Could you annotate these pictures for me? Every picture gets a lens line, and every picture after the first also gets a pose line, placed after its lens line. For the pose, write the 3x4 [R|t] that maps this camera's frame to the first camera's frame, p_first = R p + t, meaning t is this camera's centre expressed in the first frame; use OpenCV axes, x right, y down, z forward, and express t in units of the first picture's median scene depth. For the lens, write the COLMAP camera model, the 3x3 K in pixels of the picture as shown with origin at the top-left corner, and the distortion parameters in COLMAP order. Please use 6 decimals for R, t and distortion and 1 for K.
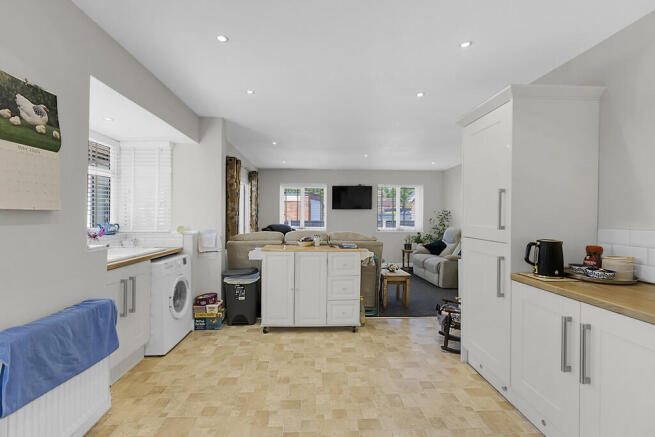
lens RADIAL K [[291.6, 0, 316.4], [0, 291.6, 218.8], [0, 0, 1]] dist [-0.008461, -0.002350]
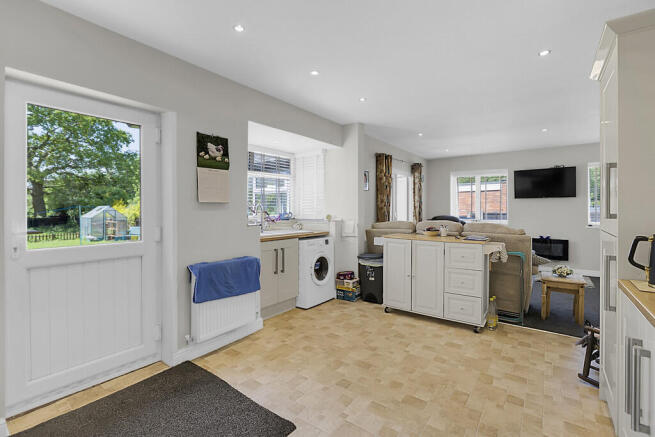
lens RADIAL K [[291.6, 0, 312.7], [0, 291.6, 211.9], [0, 0, 1]] dist [-0.008461, -0.002350]
pose [[0.767331, 0.001351, -0.641250, 0.336708], [-0.001201, 0.999999, 0.000670, 0.013013], [0.641250, 0.000256, 0.767332, -0.023543]]
